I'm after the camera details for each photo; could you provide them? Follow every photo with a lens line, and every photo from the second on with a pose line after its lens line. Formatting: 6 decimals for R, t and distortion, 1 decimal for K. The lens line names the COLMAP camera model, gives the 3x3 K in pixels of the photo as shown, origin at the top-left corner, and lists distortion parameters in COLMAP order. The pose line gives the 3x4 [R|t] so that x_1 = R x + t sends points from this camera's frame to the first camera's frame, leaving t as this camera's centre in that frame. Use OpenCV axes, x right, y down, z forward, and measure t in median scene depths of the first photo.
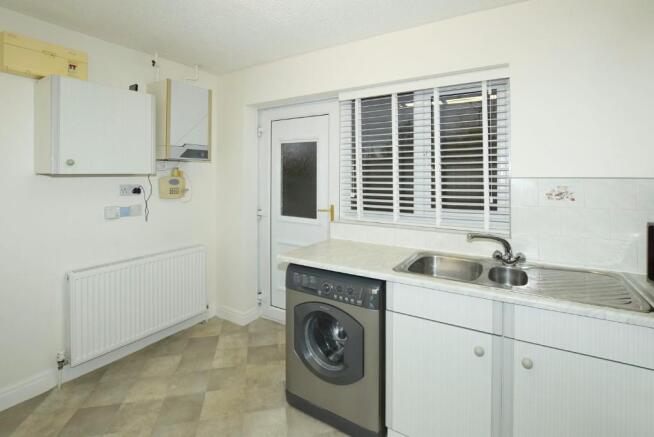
lens RADIAL K [[306.9, 0, 327.8], [0, 306.9, 172.7], [0, 0, 1]] dist [-0.022294, -0.000936]
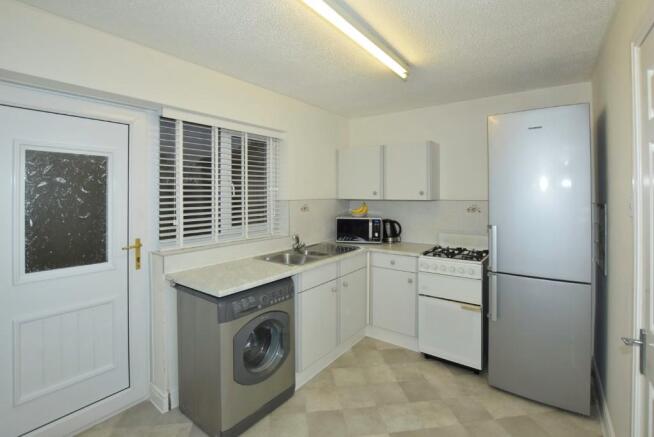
lens RADIAL K [[303.9, 0, 327.0], [0, 303.9, 193.8], [0, 0, 1]] dist [-0.070882, -0.000002]
pose [[0.088955, 0.006781, 0.996013, -0.956213], [0.005982, 0.999955, -0.007343, -0.006028], [-0.996018, 0.006611, 0.088910, 0.578757]]
